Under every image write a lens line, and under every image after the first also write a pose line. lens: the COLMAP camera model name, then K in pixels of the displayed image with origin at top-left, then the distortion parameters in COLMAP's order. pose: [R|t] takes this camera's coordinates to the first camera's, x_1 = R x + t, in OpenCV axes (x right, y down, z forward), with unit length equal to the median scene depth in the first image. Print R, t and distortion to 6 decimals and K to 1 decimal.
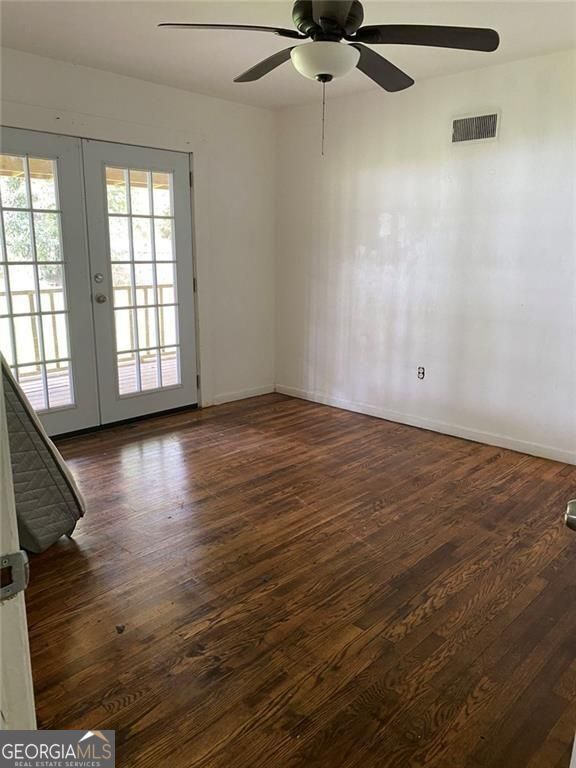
lens RADIAL K [[585.3, 0, 286.5], [0, 585.3, 386.1], [0, 0, 1]] dist [0.061524, -0.069447]
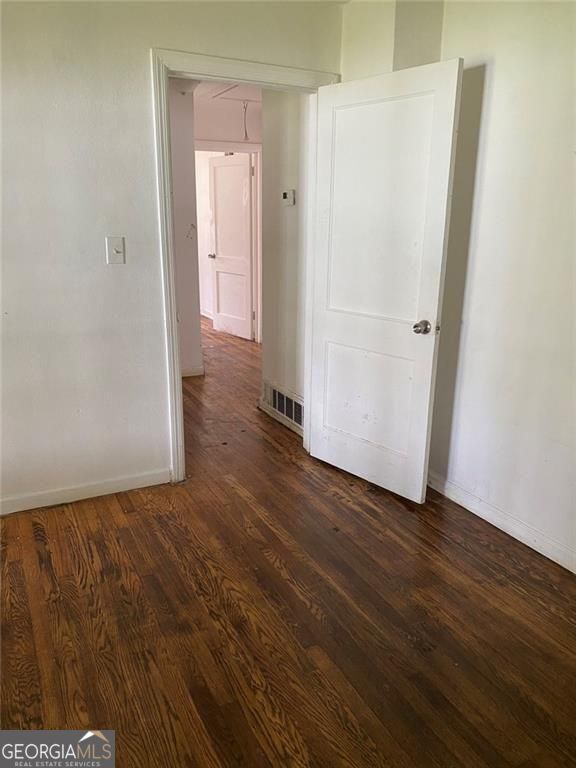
lens RADIAL K [[585.3, 0, 285.9], [0, 585.3, 383.2], [0, 0, 1]] dist [0.061524, -0.069447]
pose [[0.339236, -0.263674, 0.902992, -0.188875], [0.215004, 0.956238, 0.198449, -0.165437], [-0.915801, 0.126826, 0.381082, 0.572688]]
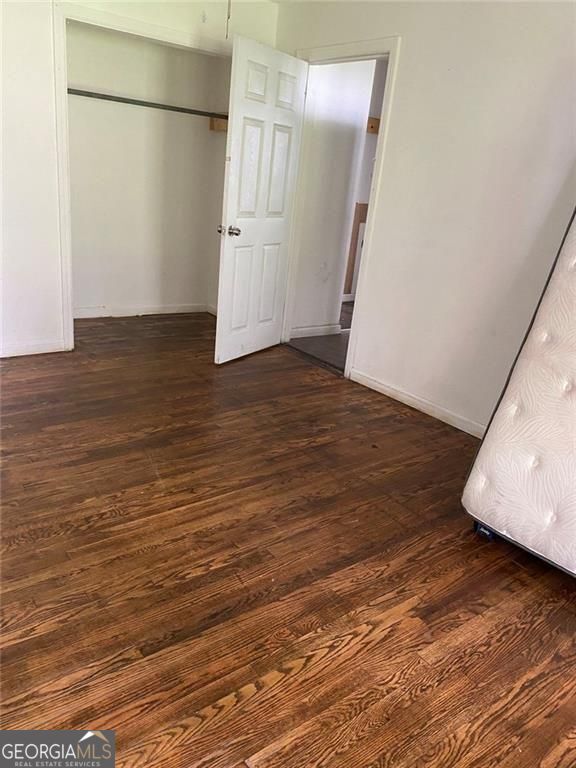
lens RADIAL K [[585.3, 0, 286.6], [0, 585.3, 383.2], [0, 0, 1]] dist [0.061524, -0.069447]
pose [[-0.983033, -0.149093, 0.106855, -0.142381], [-0.067830, 0.836709, 0.543431, -0.373035], [-0.170428, 0.526962, -0.832626, 1.582025]]
